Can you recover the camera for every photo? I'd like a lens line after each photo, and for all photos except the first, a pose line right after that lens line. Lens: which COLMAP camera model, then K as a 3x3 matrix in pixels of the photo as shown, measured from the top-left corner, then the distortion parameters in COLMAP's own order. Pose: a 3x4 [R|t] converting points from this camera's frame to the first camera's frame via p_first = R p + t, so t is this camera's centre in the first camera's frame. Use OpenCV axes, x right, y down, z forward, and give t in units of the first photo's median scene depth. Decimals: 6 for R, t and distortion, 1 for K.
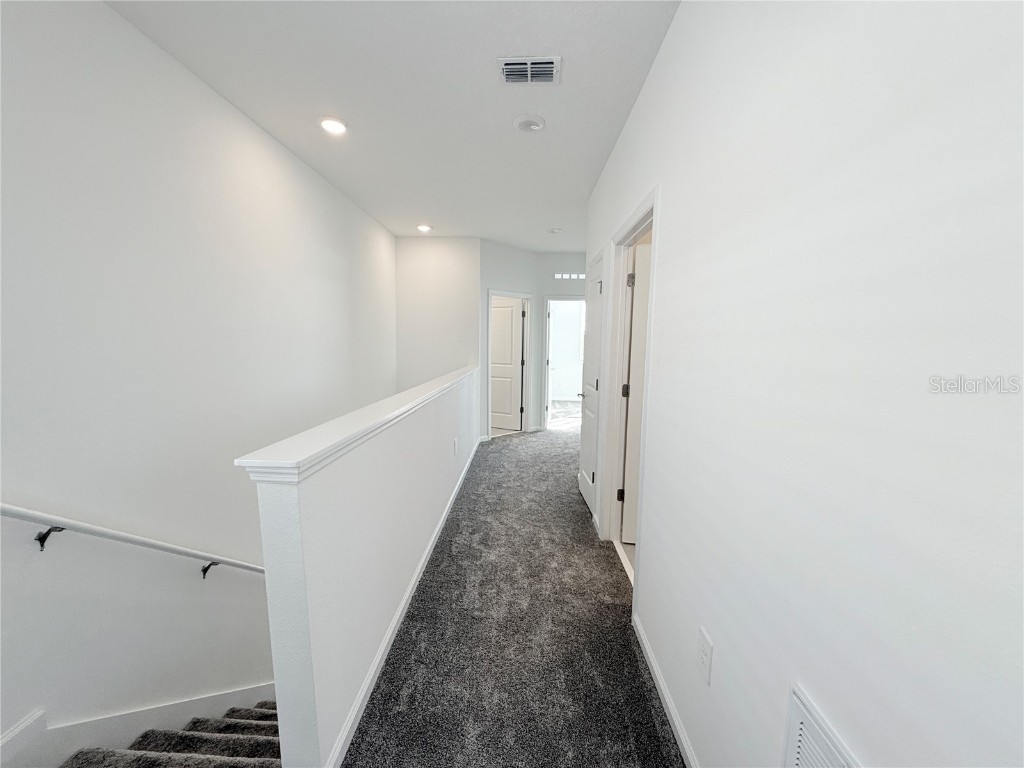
lens RADIAL K [[408.3, 0, 509.4], [0, 408.3, 385.5], [0, 0, 1]] dist [-0.000117, -0.000607]
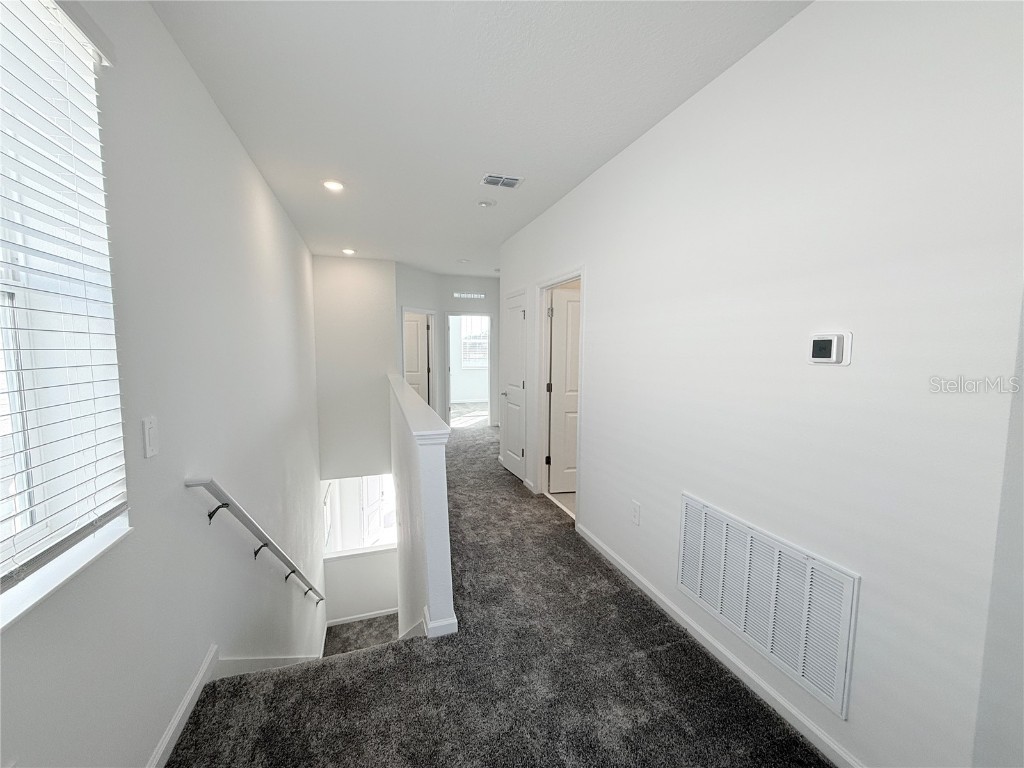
lens RADIAL K [[408.3, 0, 512.1], [0, 408.3, 385.1], [0, 0, 1]] dist [-0.000117, -0.000607]
pose [[0.931748, -0.043250, 0.360521, -0.290609], [0.048164, 0.998829, -0.004652, 0.003922], [-0.359897, 0.021699, 0.932740, -0.249721]]
